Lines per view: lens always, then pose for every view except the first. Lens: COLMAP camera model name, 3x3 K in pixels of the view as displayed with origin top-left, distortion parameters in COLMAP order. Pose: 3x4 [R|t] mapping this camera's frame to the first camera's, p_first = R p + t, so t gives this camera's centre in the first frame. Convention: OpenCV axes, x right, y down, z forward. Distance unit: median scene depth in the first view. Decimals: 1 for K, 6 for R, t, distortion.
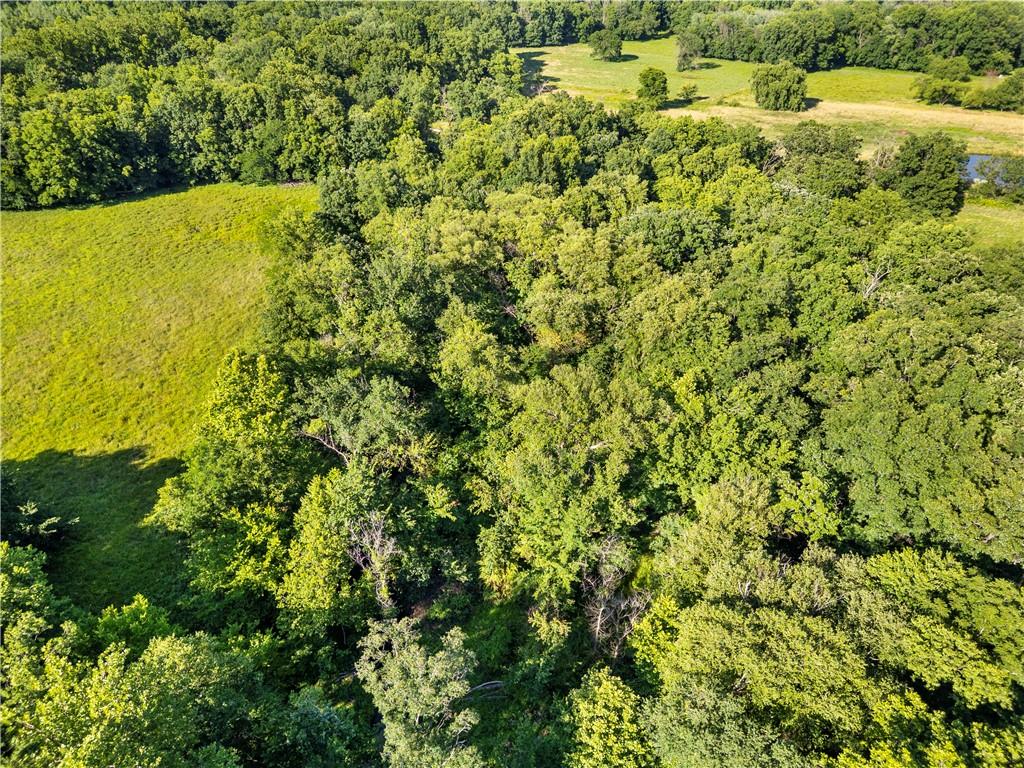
lens RADIAL K [[710.9, 0, 507.7], [0, 710.9, 381.7], [0, 0, 1]] dist [0.044101, -0.021764]
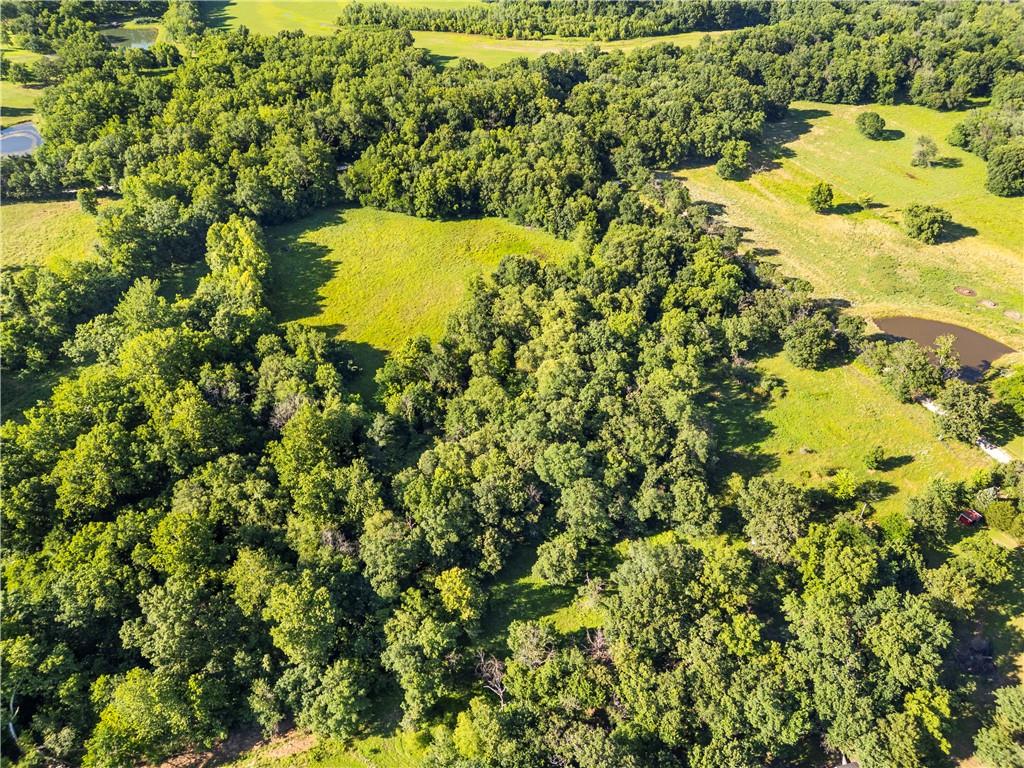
lens RADIAL K [[710.9, 0, 512.3], [0, 710.9, 381.4], [0, 0, 1]] dist [0.044101, -0.021764]
pose [[0.831870, 0.353061, -0.428182, 0.608789], [-0.296282, 0.934923, 0.195284, -0.260762], [0.469265, -0.035588, 0.882340, -0.682247]]
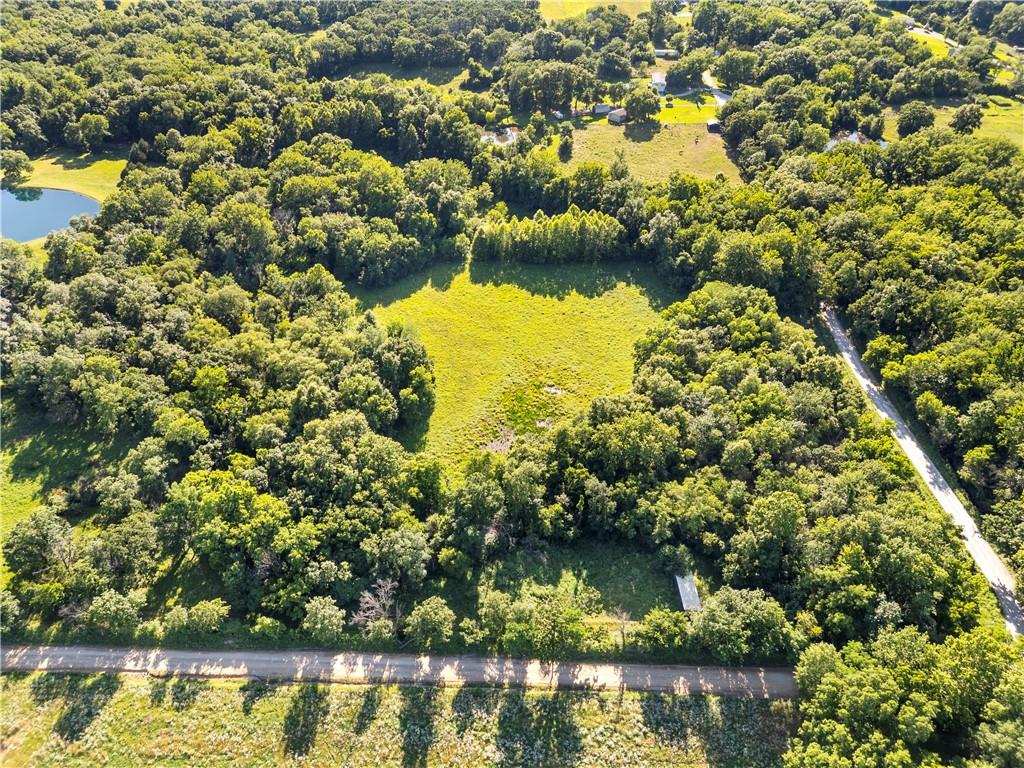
lens RADIAL K [[710.9, 0, 515.9], [0, 710.9, 384.4], [0, 0, 1]] dist [0.044101, -0.021764]
pose [[-0.810697, 0.367701, -0.455595, 0.305995], [-0.307609, 0.394595, 0.865836, -1.396374], [0.498144, 0.842075, -0.206789, 1.150966]]
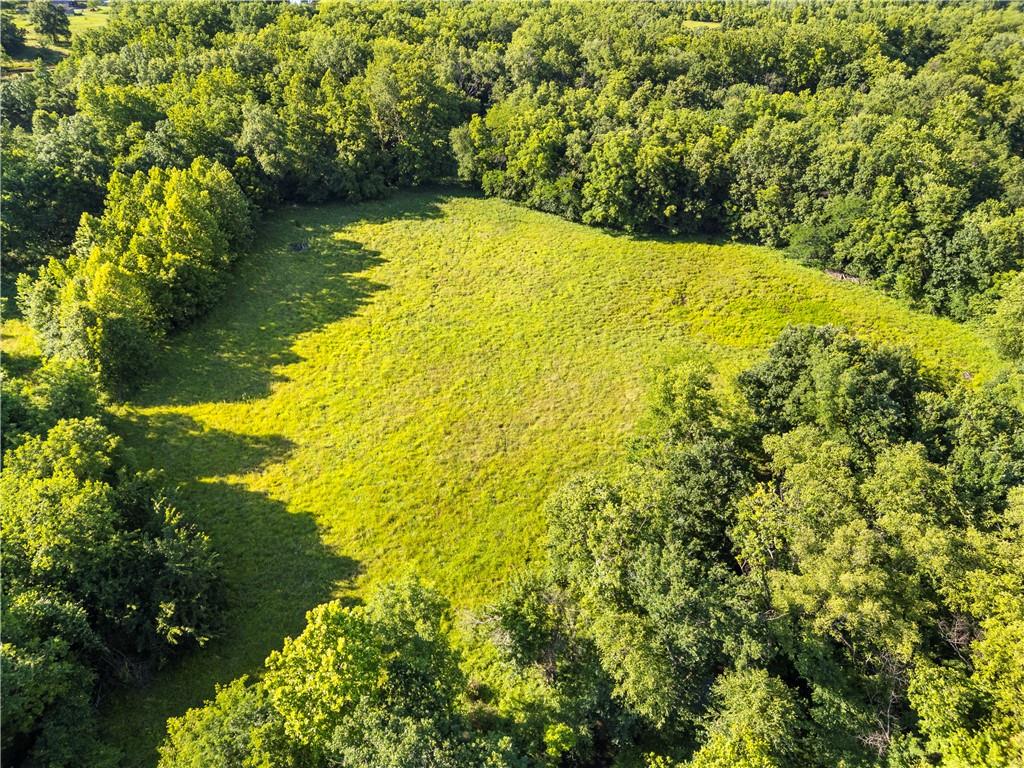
lens RADIAL K [[710.9, 0, 513.9], [0, 710.9, 388.1], [0, 0, 1]] dist [0.044101, -0.021764]
pose [[0.610439, 0.446943, -0.653916, 0.043536], [-0.422283, 0.882111, 0.208705, -0.190575], [0.670105, 0.148735, 0.727211, 0.229867]]
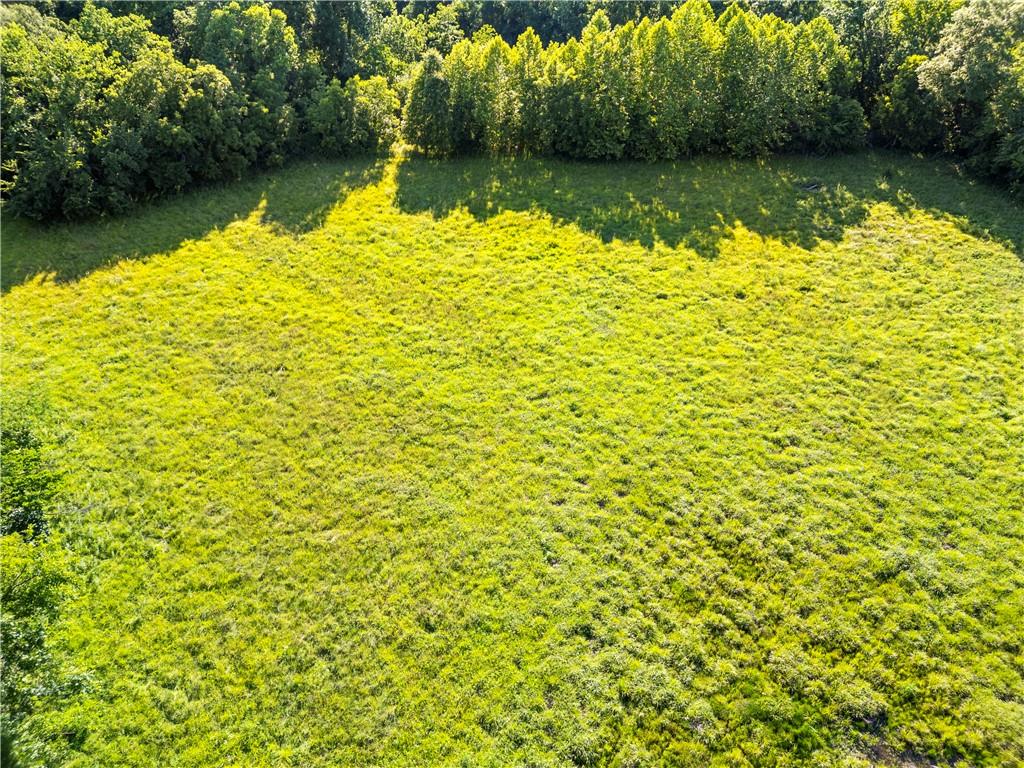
lens RADIAL K [[710.9, 0, 509.7], [0, 710.9, 381.6], [0, 0, 1]] dist [0.044101, -0.021764]
pose [[-0.787825, 0.361356, -0.498751, -0.234901], [-0.333013, 0.431290, 0.838505, -0.385575], [0.518106, 0.826686, -0.219445, 0.799934]]
